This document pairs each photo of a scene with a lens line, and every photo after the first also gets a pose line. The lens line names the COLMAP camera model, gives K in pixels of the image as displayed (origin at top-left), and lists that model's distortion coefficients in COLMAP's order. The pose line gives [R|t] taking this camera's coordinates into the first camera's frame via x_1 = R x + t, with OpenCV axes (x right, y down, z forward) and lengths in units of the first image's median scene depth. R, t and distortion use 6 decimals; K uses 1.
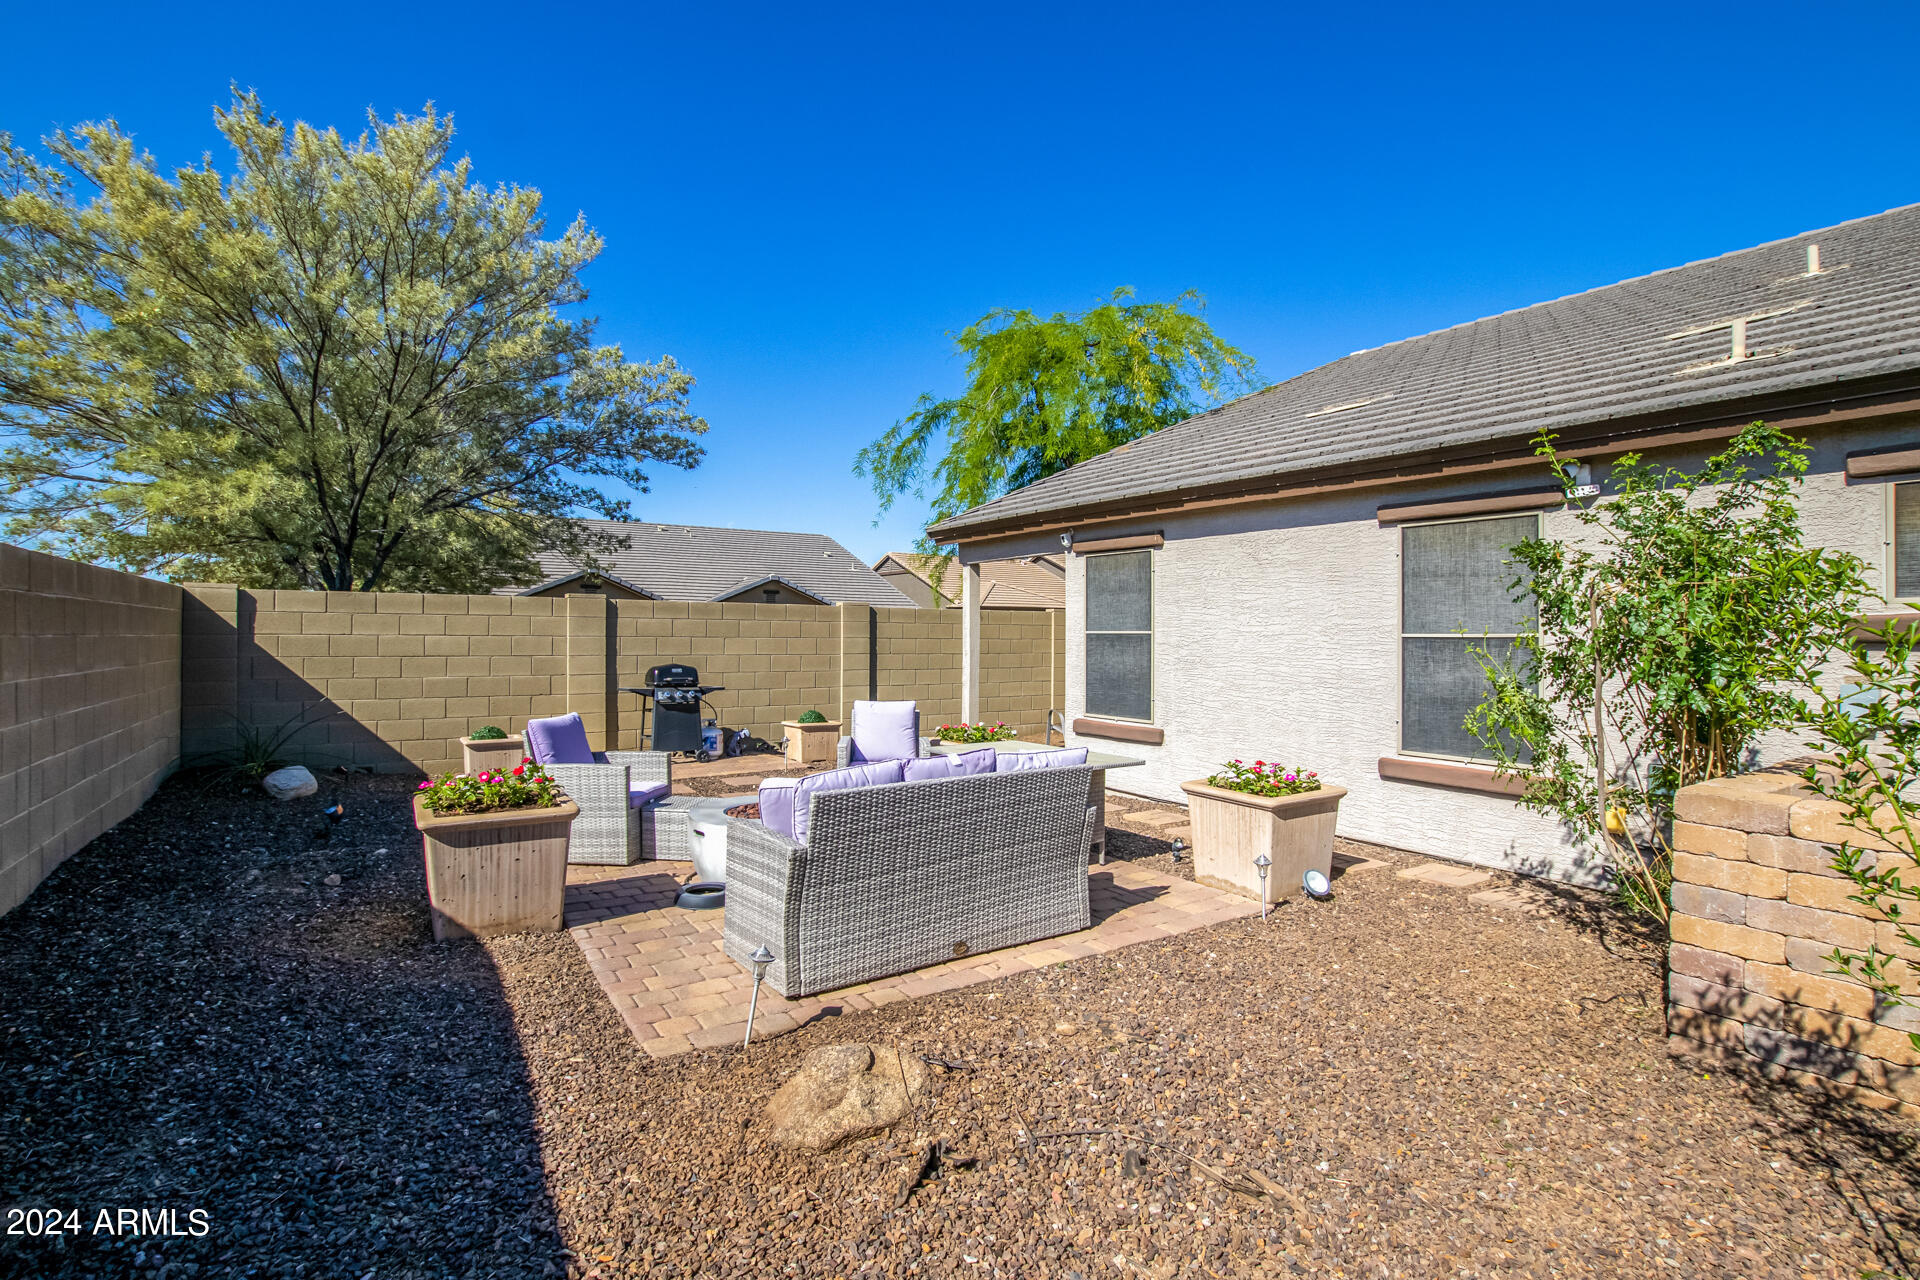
lens RADIAL K [[887.3, 0, 960.5], [0, 887.3, 633.6], [0, 0, 1]] dist [0.006321, -0.000230]
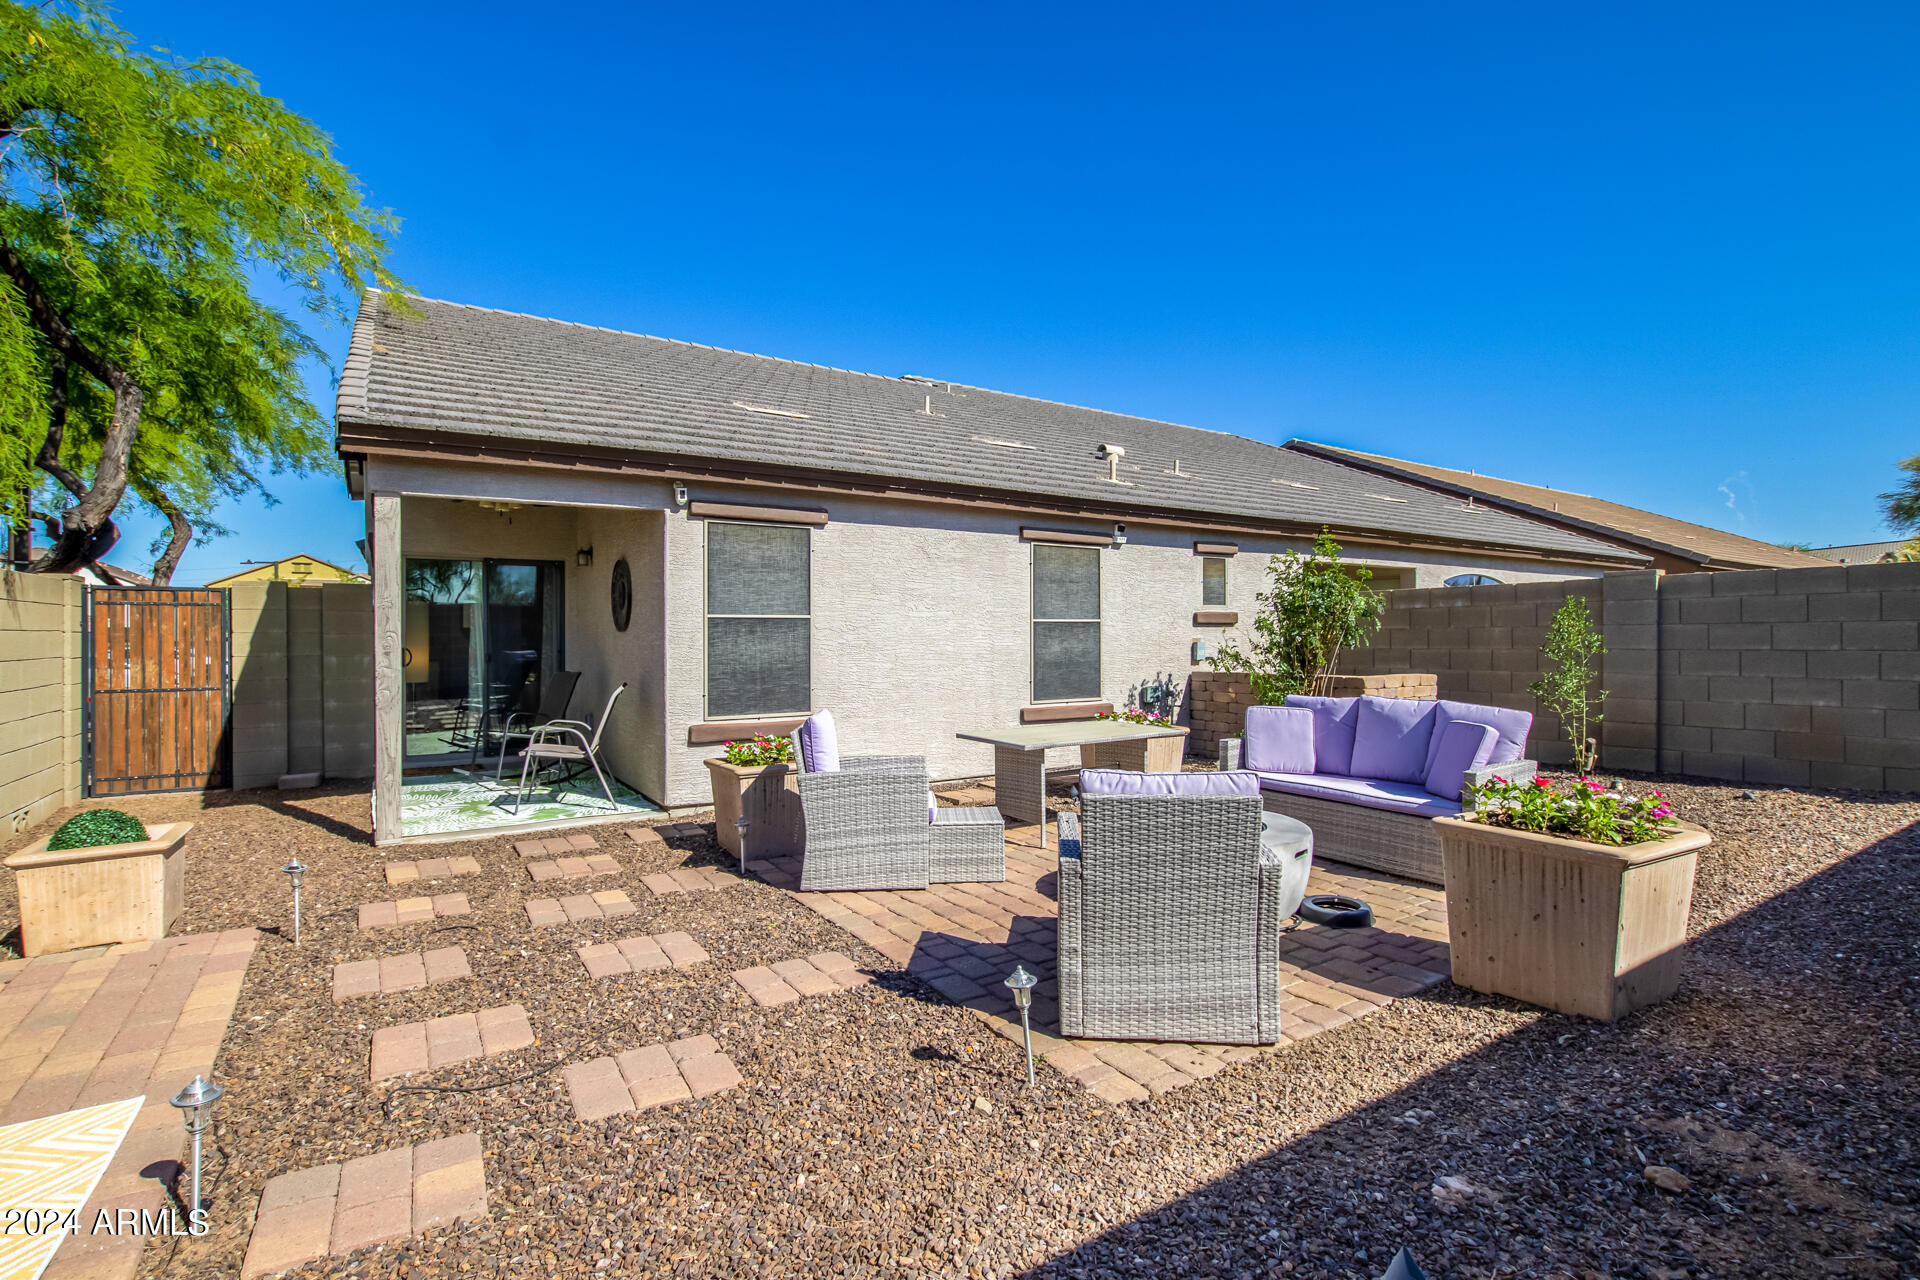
lens RADIAL K [[887.3, 0, 962.1], [0, 887.3, 638.2], [0, 0, 1]] dist [0.006321, -0.000230]
pose [[0.063407, -0.013823, 0.997892, -0.768438], [-0.000180, 0.999904, 0.013862, 0.009095], [-0.997988, -0.001059, 0.063398, 0.853236]]
